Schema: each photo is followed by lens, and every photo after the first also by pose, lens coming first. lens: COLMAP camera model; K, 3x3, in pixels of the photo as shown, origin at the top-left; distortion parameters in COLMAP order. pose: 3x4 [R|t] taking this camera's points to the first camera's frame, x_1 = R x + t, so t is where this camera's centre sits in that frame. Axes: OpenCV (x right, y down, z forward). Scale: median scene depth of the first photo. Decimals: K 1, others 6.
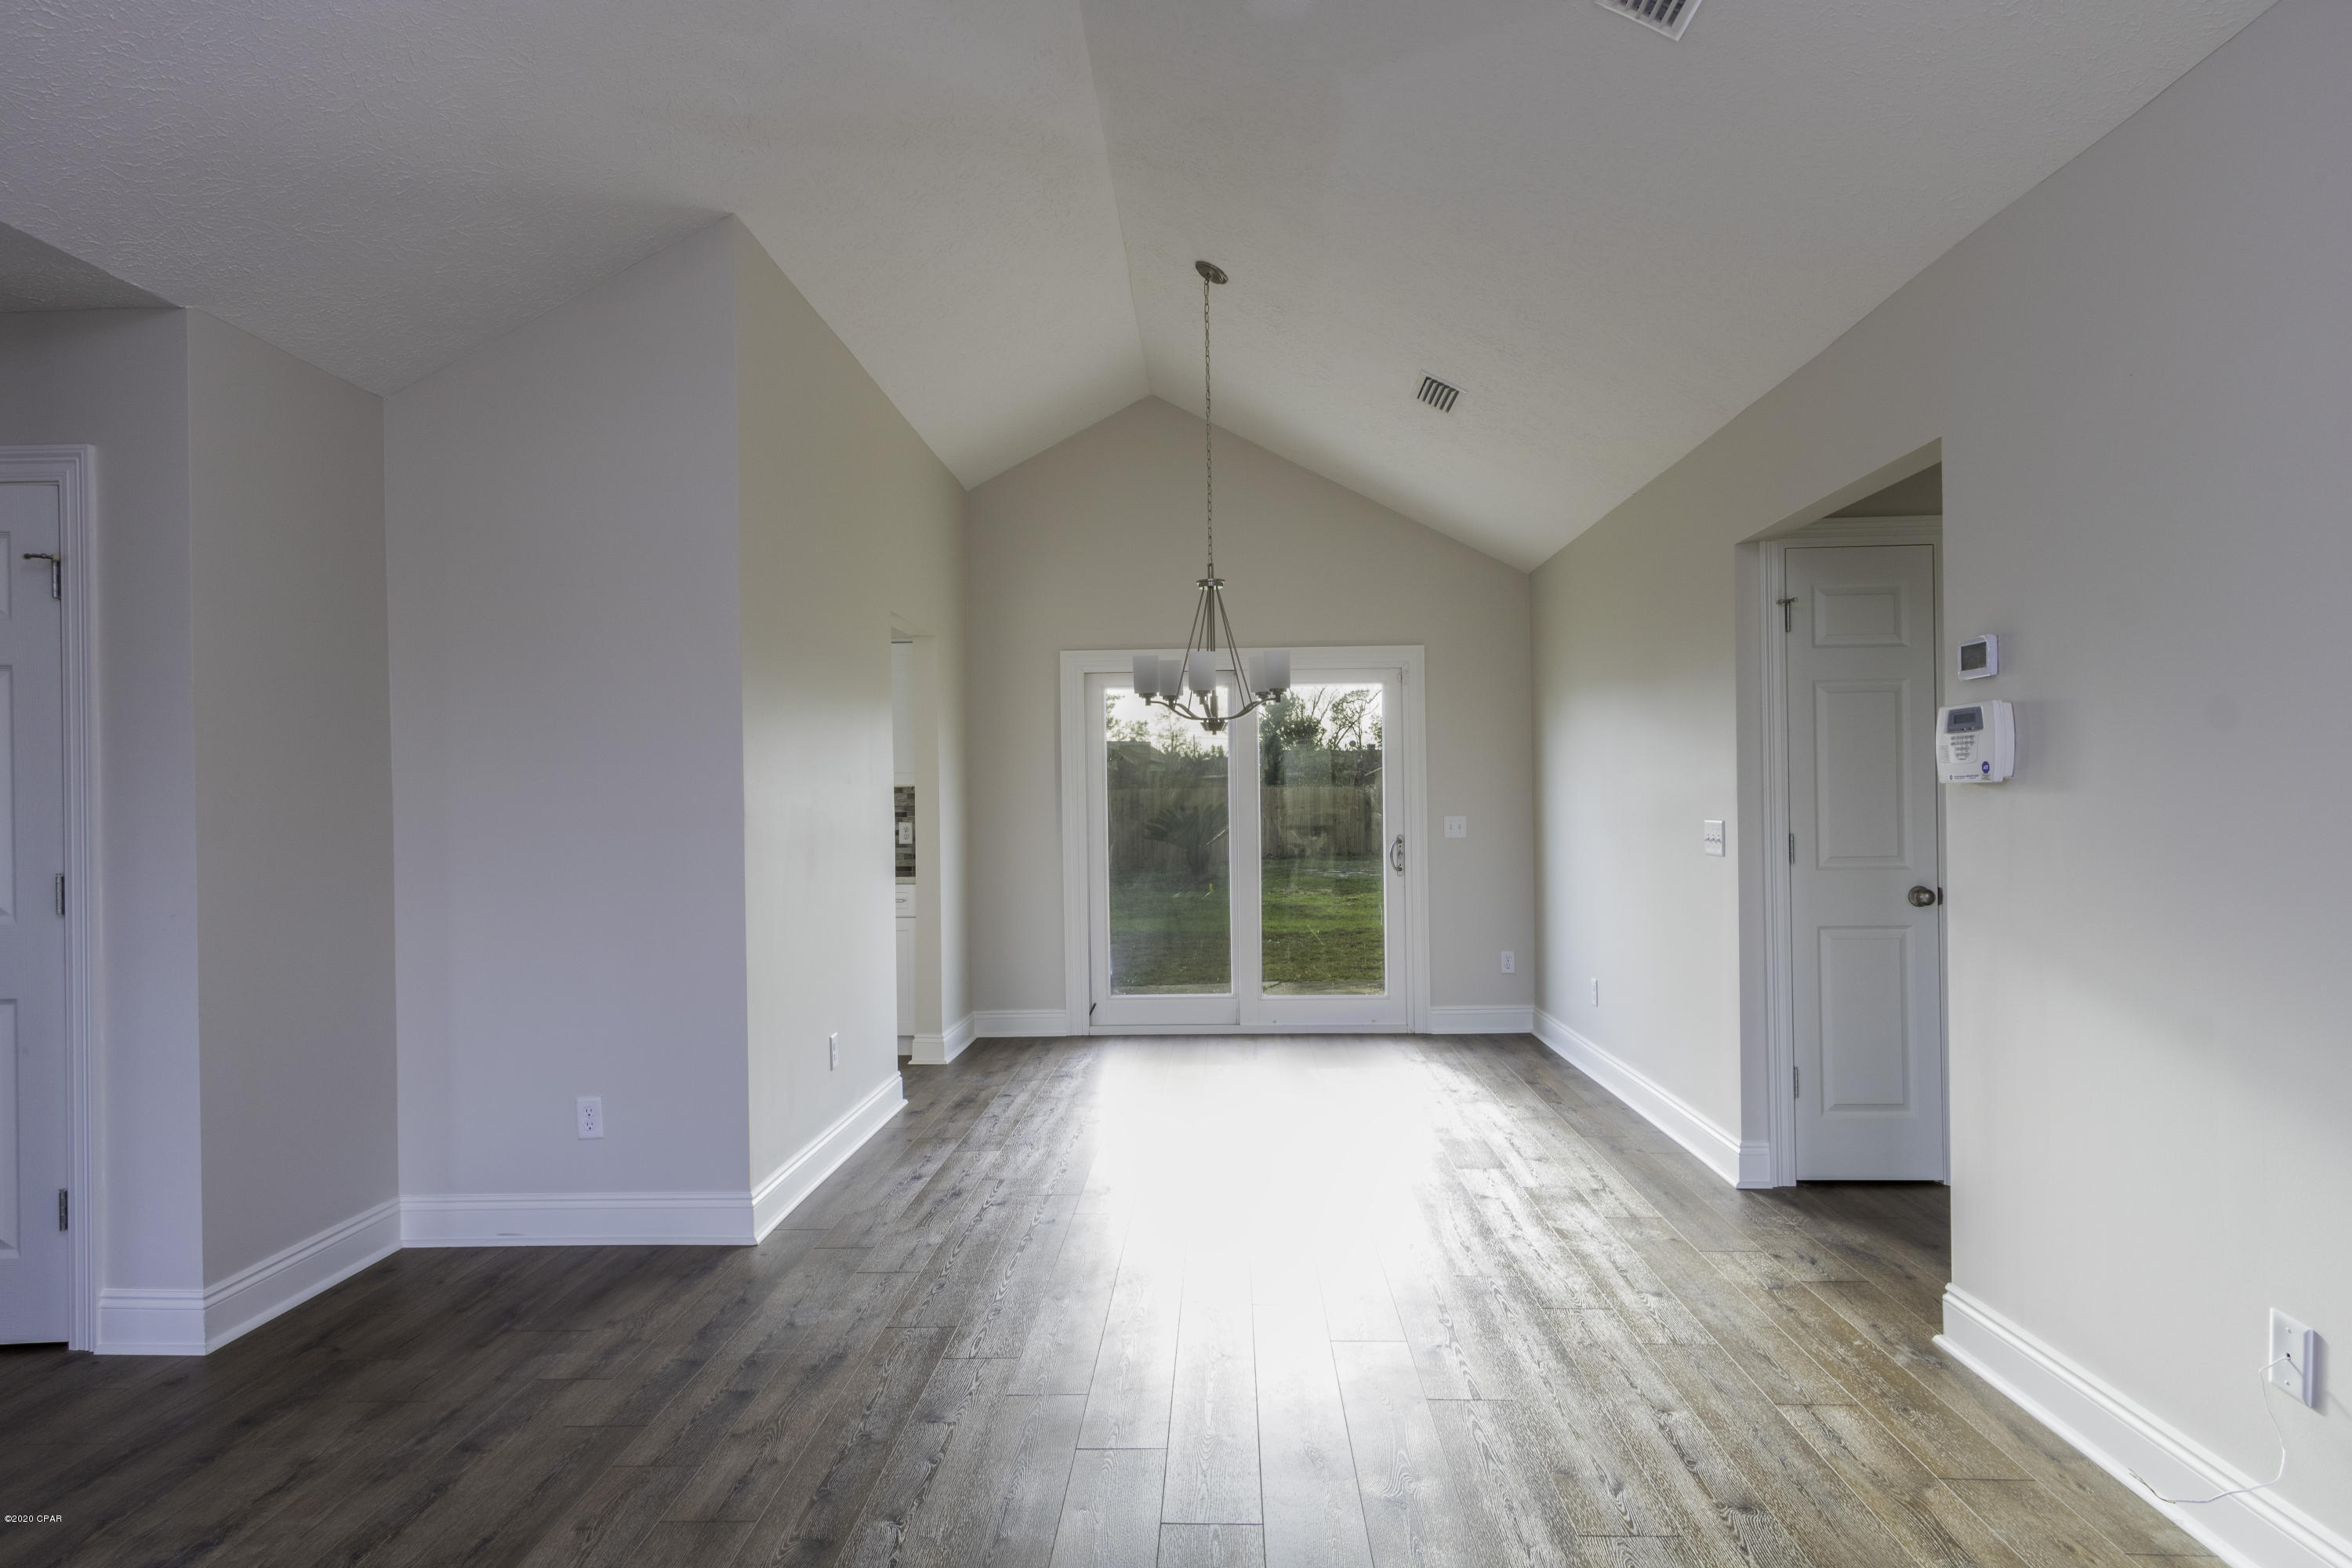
lens RADIAL K [[1076.8, 0, 1183.9], [0, 1076.8, 805.1], [0, 0, 1]] dist [0.003437, -0.000146]
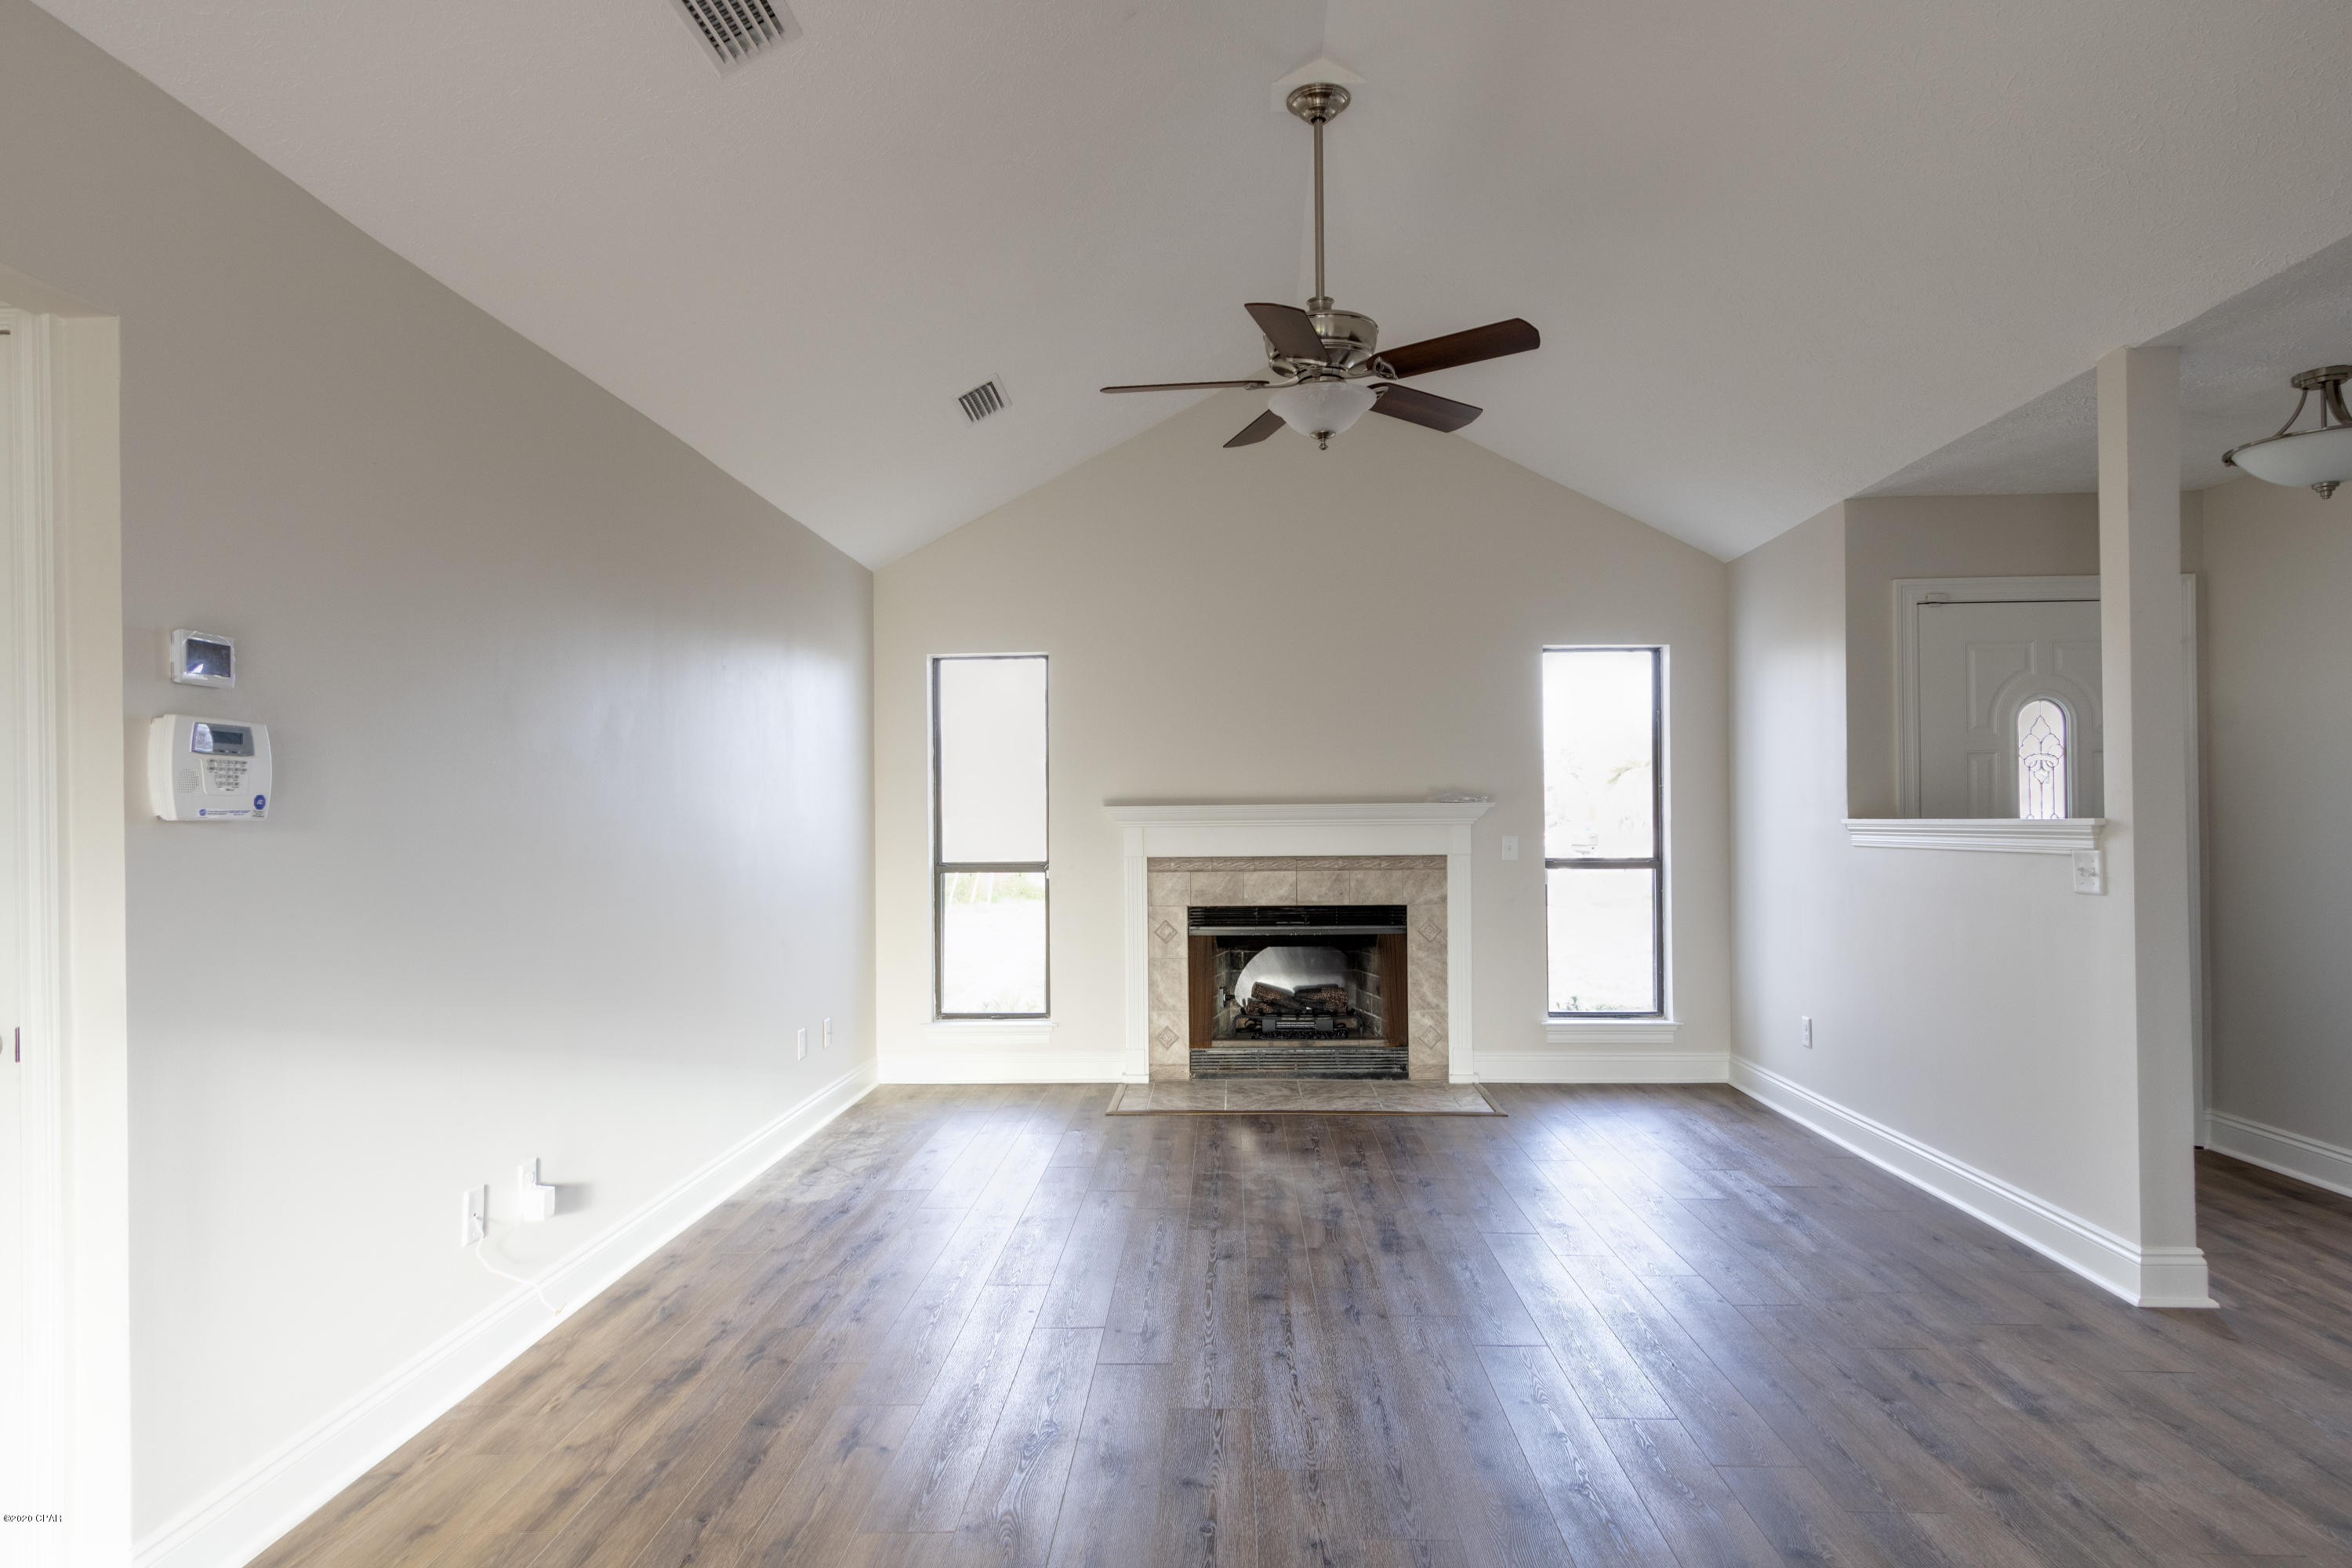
lens RADIAL K [[1313.3, 0, 1180.3], [0, 1313.3, 811.0], [0, 0, 1]] dist [0.003197, 0.000692]
pose [[-0.999601, 0.024358, -0.014297, 0.047661], [0.024597, 0.999556, -0.016810, 0.006362], [0.013881, -0.017155, -0.999756, 2.024154]]
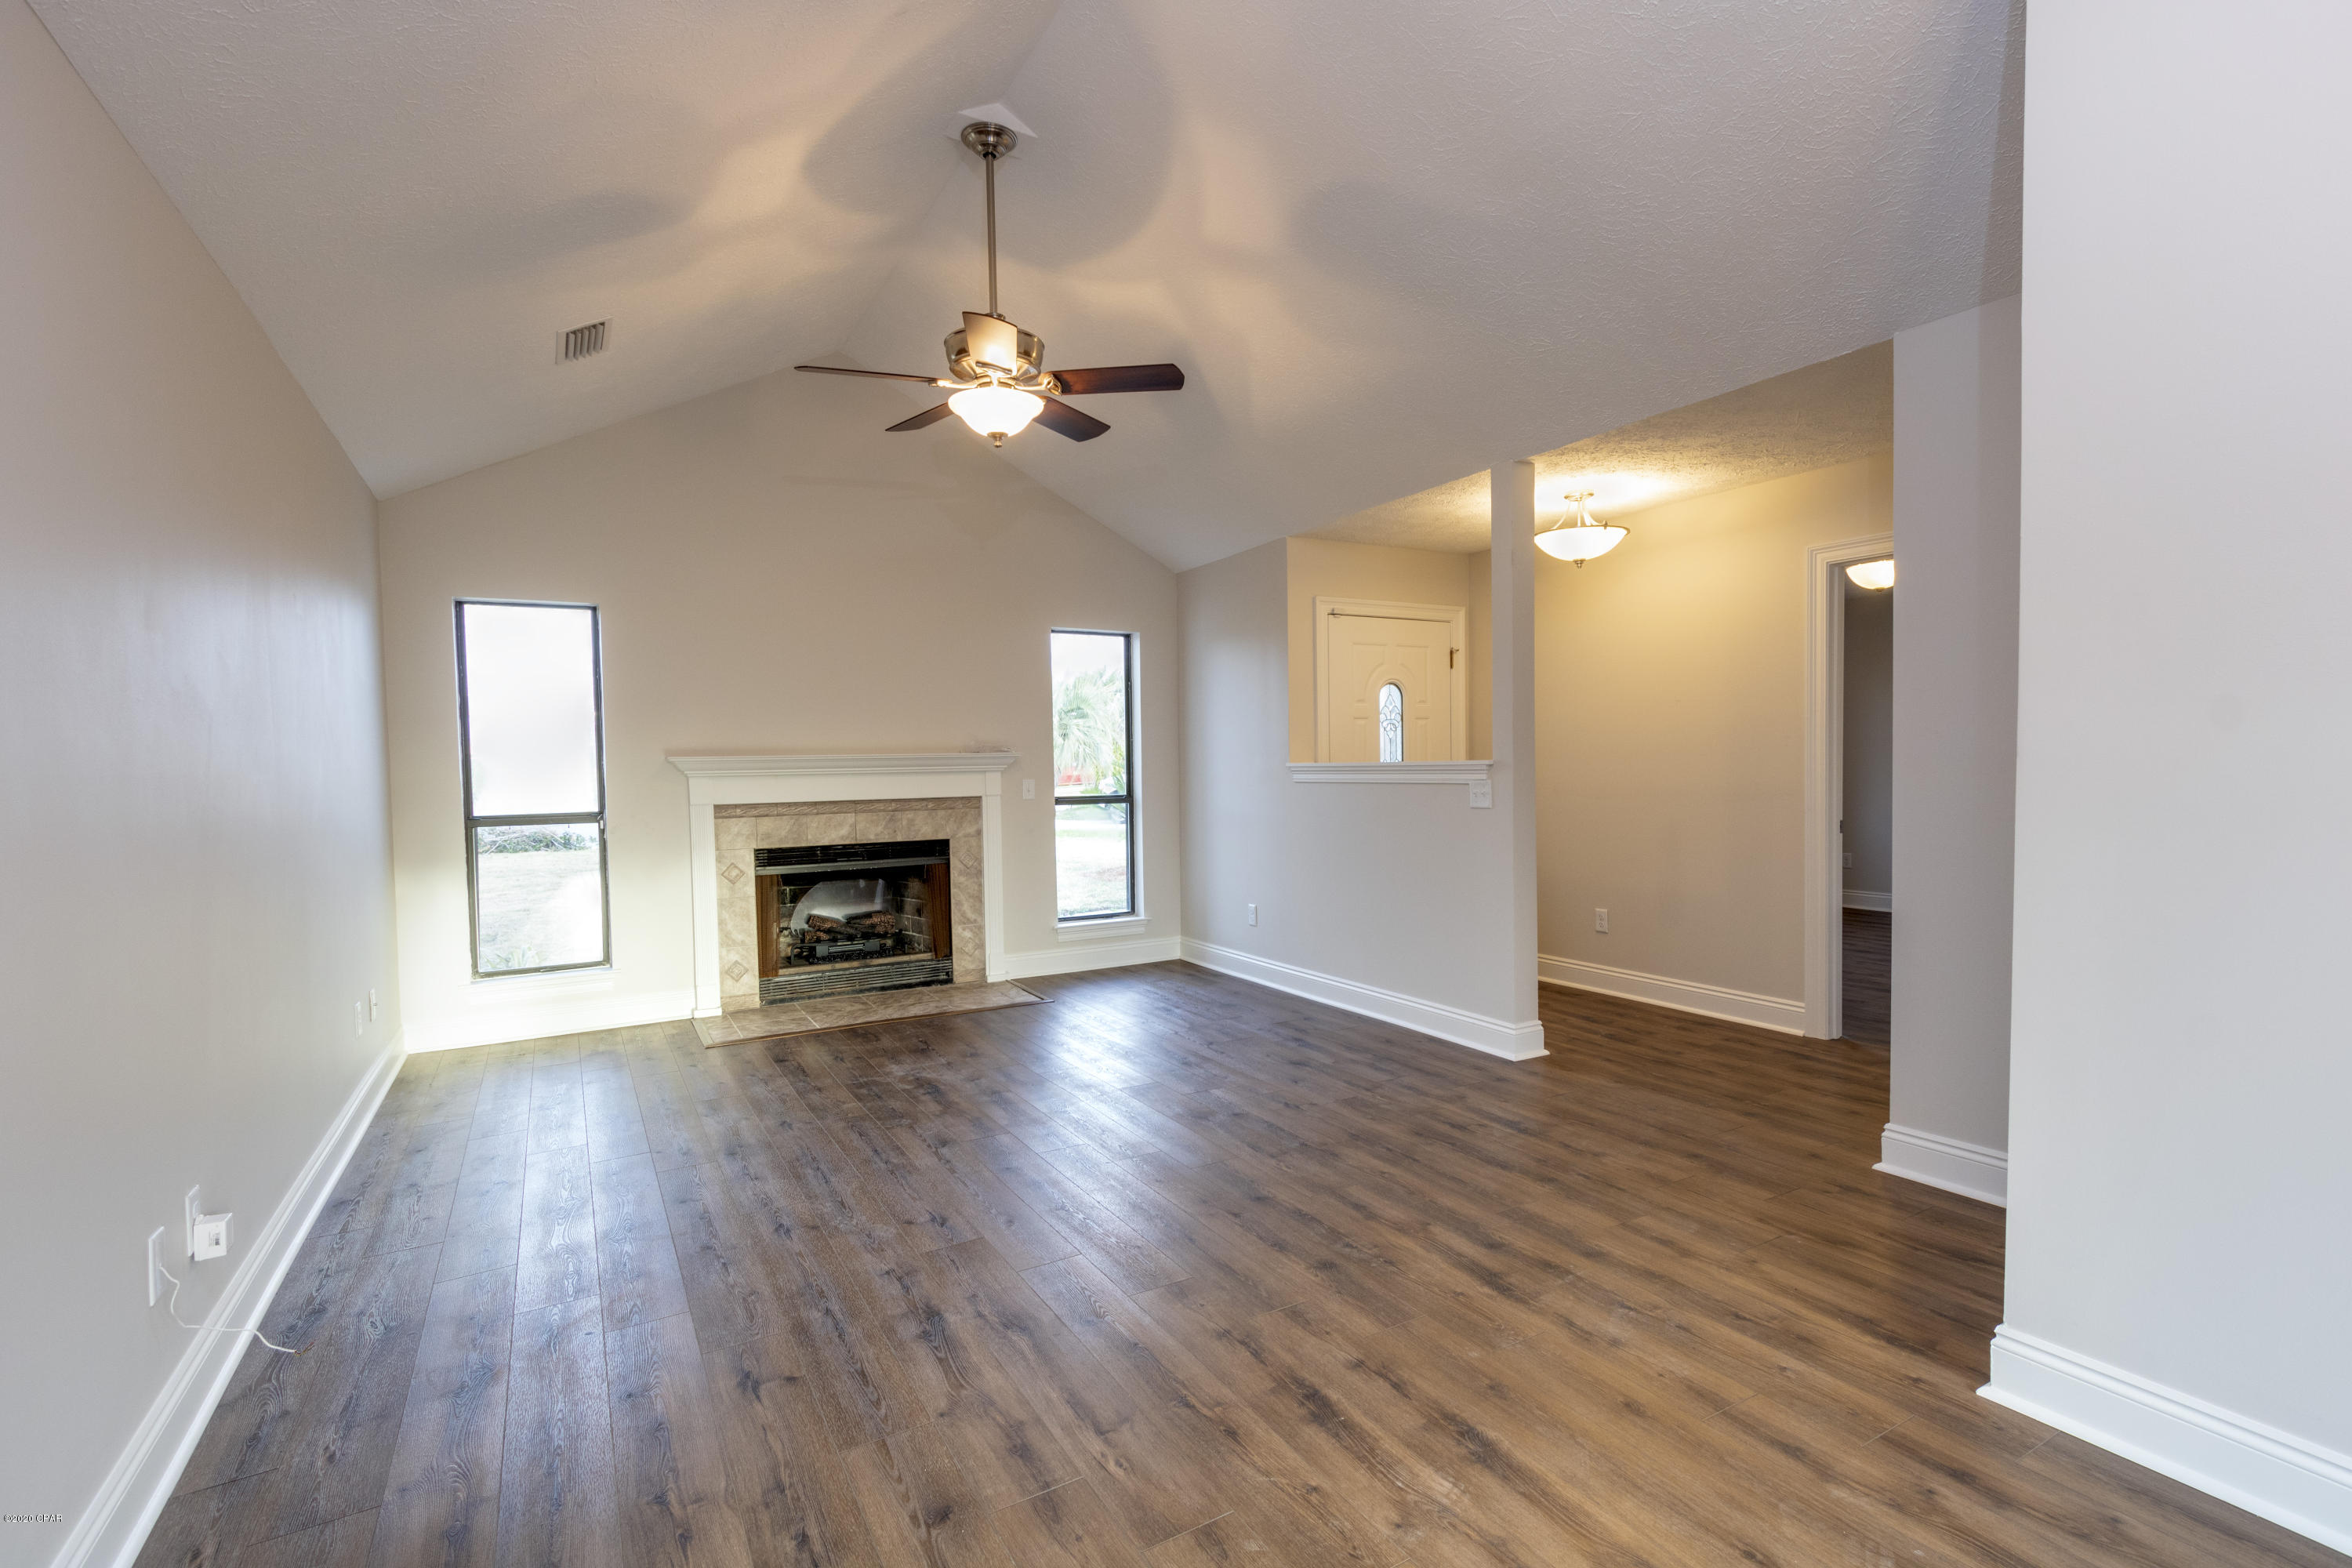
lens RADIAL K [[1076.8, 0, 1183.9], [0, 1076.8, 805.1], [0, 0, 1]] dist [0.003437, -0.000146]
pose [[-0.836045, 0.051418, -0.546246, 0.513863], [0.036519, 0.998606, 0.038105, 0.003170], [0.547444, 0.011909, -0.836757, 1.853010]]
